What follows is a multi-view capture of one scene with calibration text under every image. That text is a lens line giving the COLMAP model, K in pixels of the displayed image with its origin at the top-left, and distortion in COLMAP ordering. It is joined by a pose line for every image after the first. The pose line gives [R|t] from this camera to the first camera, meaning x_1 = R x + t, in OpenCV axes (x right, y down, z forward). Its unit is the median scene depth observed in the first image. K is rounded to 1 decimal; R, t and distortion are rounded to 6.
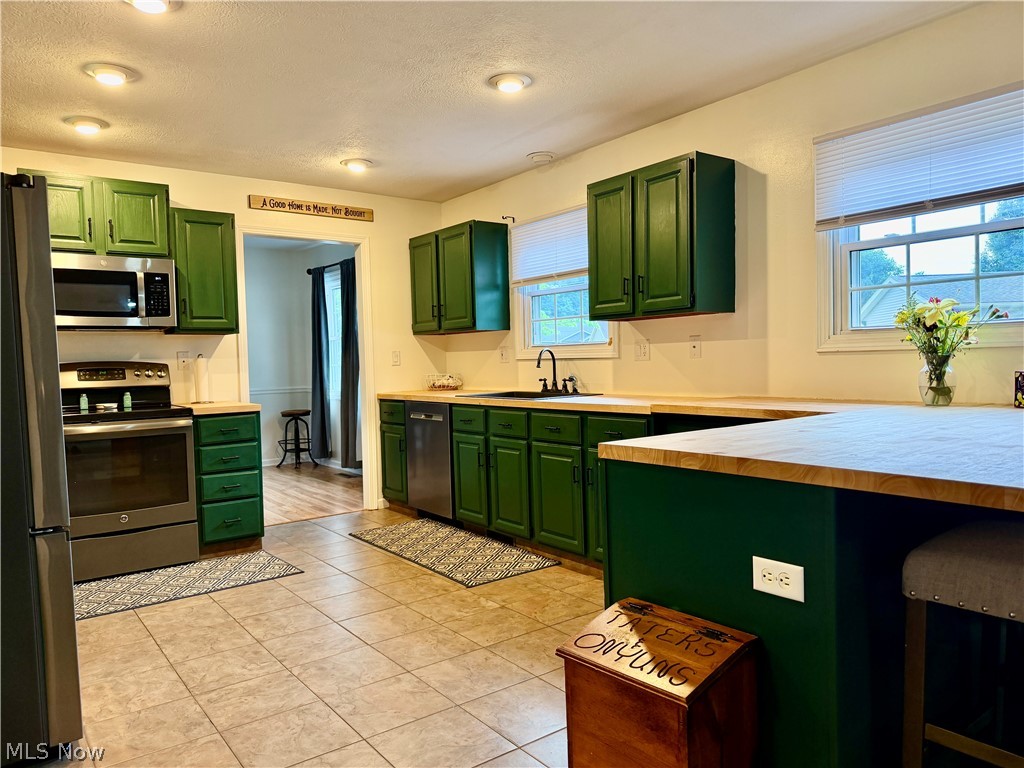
lens RADIAL K [[719.5, 0, 512.0], [0, 719.5, 384.0], [0, 0, 1]] dist [0.117877, -0.159234]
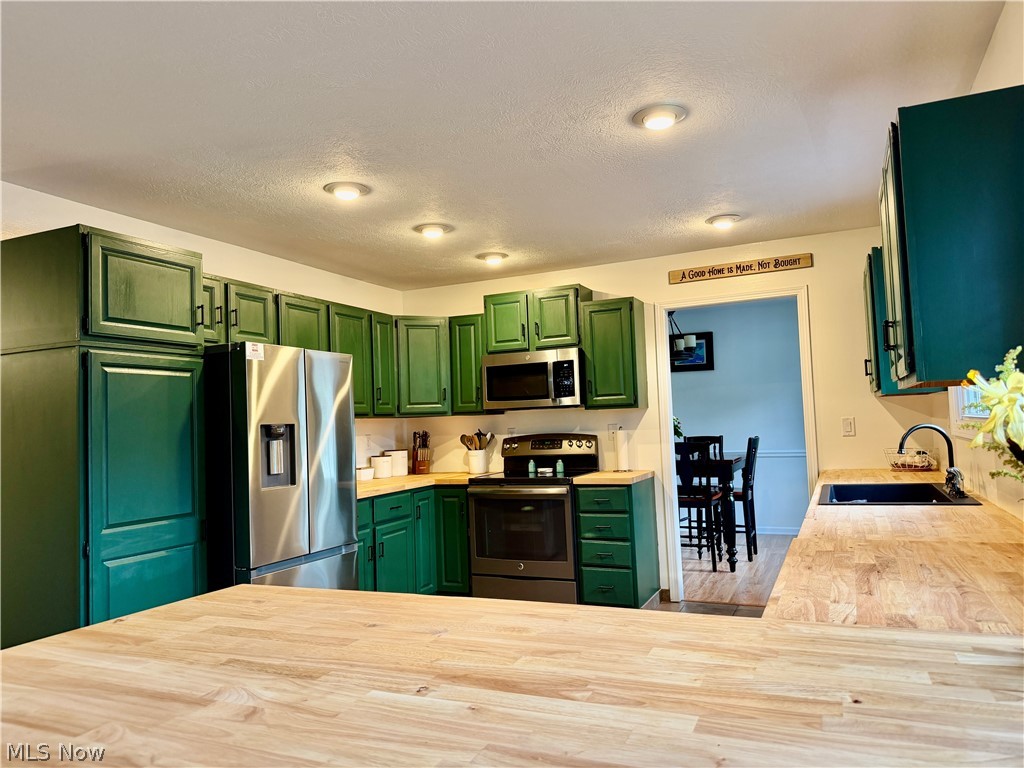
lens RADIAL K [[719.5, 0, 512.0], [0, 719.5, 384.0], [0, 0, 1]] dist [0.117877, -0.159234]
pose [[0.484579, -0.039646, -0.873849, 0.469943], [-0.005696, 0.998808, -0.048474, -0.054162], [0.874729, 0.028466, 0.483776, 0.349857]]
